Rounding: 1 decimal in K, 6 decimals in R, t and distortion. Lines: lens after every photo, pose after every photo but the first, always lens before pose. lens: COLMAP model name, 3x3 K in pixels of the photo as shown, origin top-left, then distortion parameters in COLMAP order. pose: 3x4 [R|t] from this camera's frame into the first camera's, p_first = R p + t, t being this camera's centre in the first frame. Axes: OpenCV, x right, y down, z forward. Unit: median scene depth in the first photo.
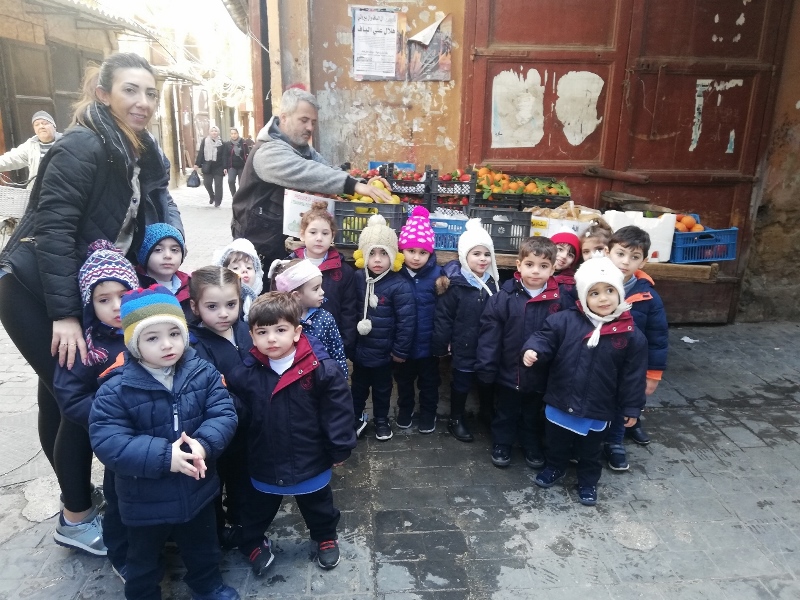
lens RADIAL K [[585.9, 0, 402.3], [0, 585.9, 292.1], [0, 0, 1]] dist [0.023720, -0.039123]
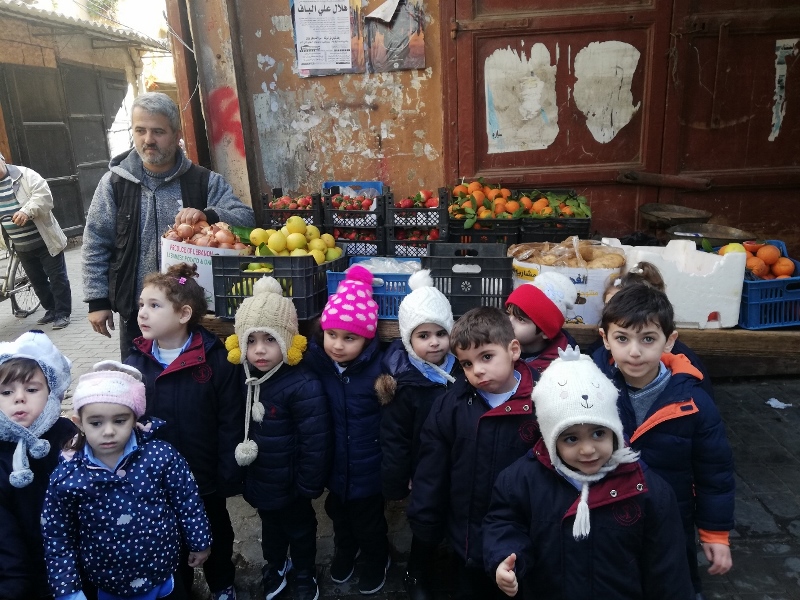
lens RADIAL K [[602.4, 0, 400.0], [0, 602.4, 300.0], [0, 0, 1]] dist [-0.000104, -0.013601]
pose [[0.993149, -0.037112, -0.110806, 0.122946], [0.037825, 0.999275, 0.004339, -0.070457], [0.110565, -0.008501, 0.993833, 0.235297]]
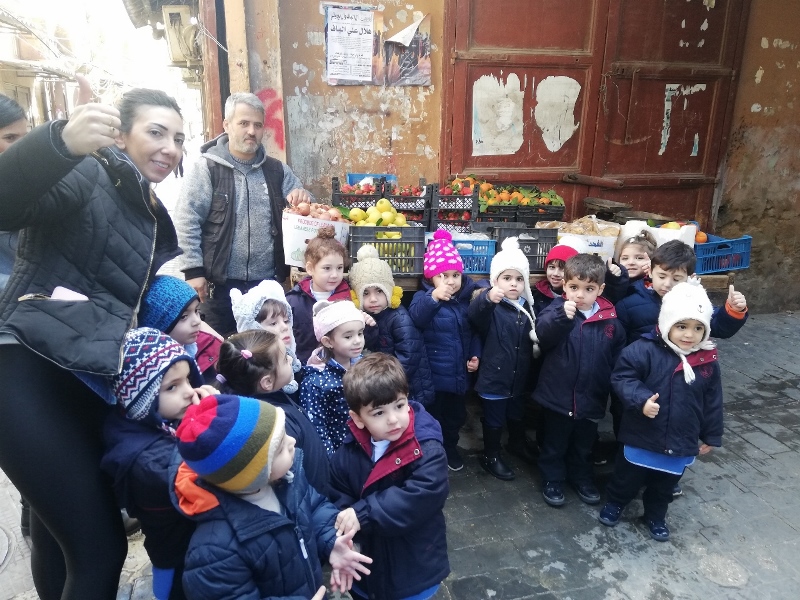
lens RADIAL K [[585.9, 0, 402.3], [0, 585.9, 292.1], [0, 0, 1]] dist [0.023720, -0.039123]
pose [[0.983051, -0.059604, 0.173374, -0.144080], [0.058411, 0.998221, 0.011982, -0.044882], [-0.173780, -0.001652, 0.984783, 0.085062]]
